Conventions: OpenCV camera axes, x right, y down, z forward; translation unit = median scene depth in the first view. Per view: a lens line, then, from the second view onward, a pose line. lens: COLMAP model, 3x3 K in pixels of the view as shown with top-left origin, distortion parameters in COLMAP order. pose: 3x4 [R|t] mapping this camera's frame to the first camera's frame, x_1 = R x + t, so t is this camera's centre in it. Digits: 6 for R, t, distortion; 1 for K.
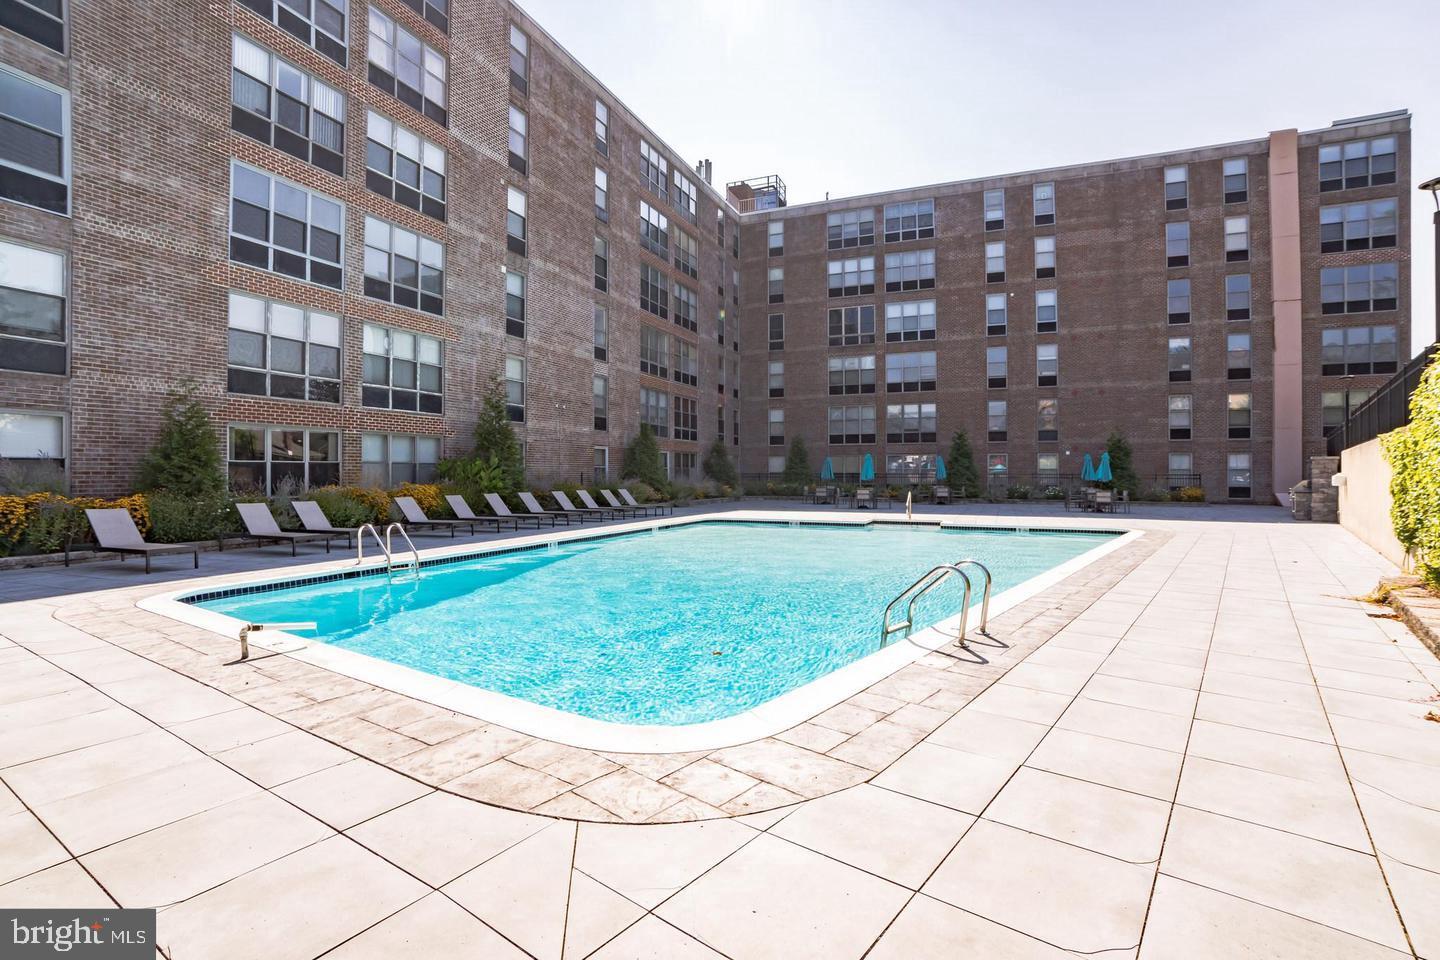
lens RADIAL K [[656.3, 0, 721.8], [0, 656.3, 496.1], [0, 0, 1]] dist [-0.067959, 0.023785]
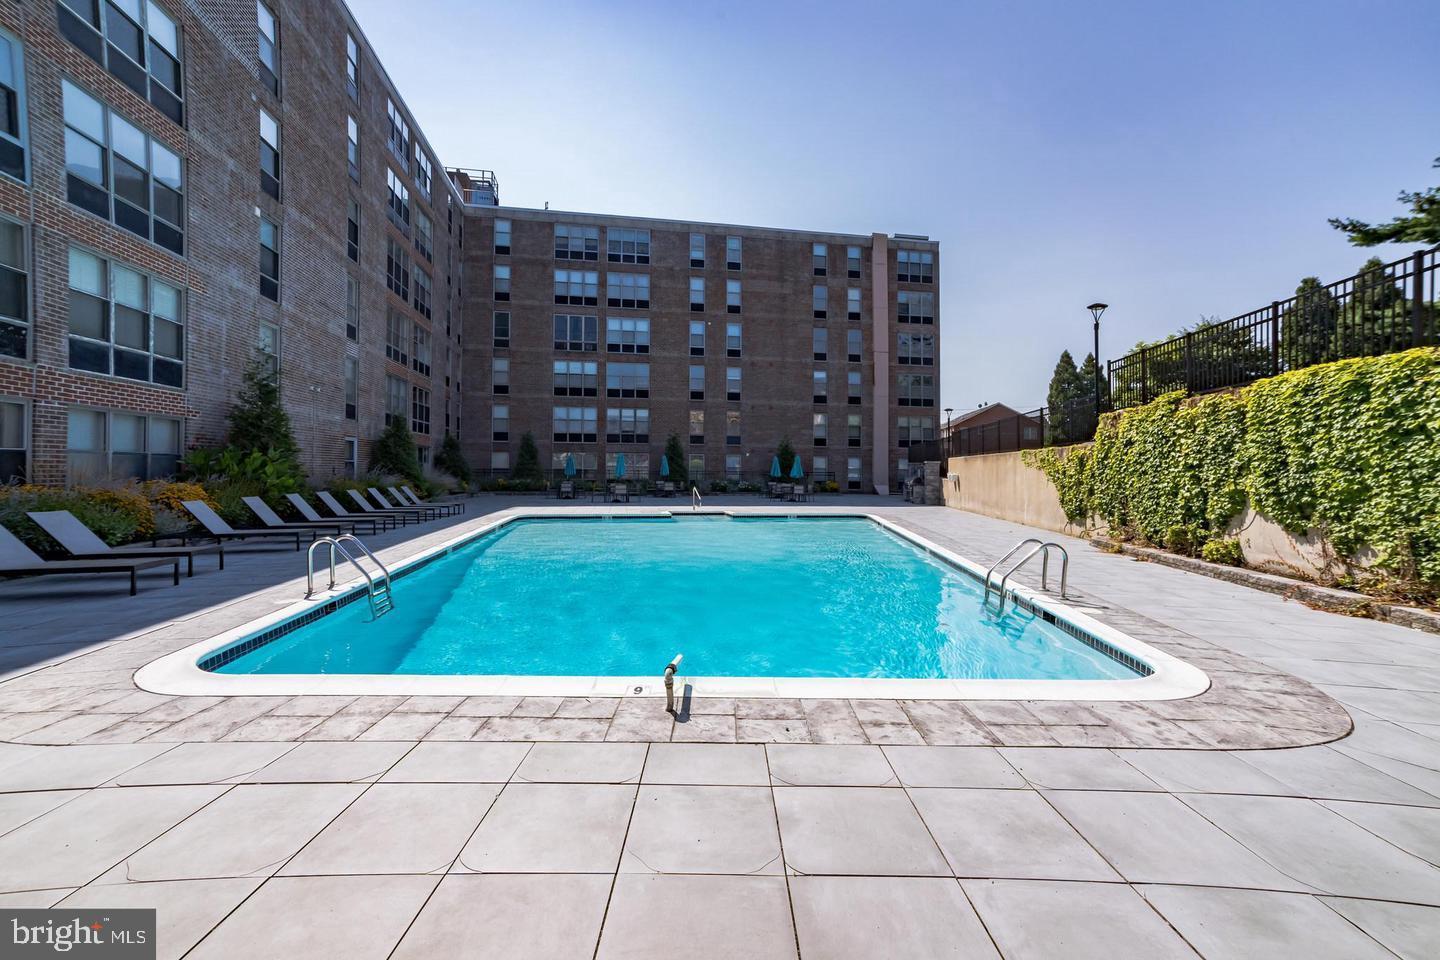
lens RADIAL K [[599.8, 0, 720.0], [0, 599.8, 480.0], [0, 0, 1]] dist [-0.022280, 0.027872]
pose [[0.843631, -0.000643, 0.536923, -0.148054], [0.008717, 0.999884, -0.012500, -0.003480], [-0.536852, 0.015226, 0.843539, 0.043805]]
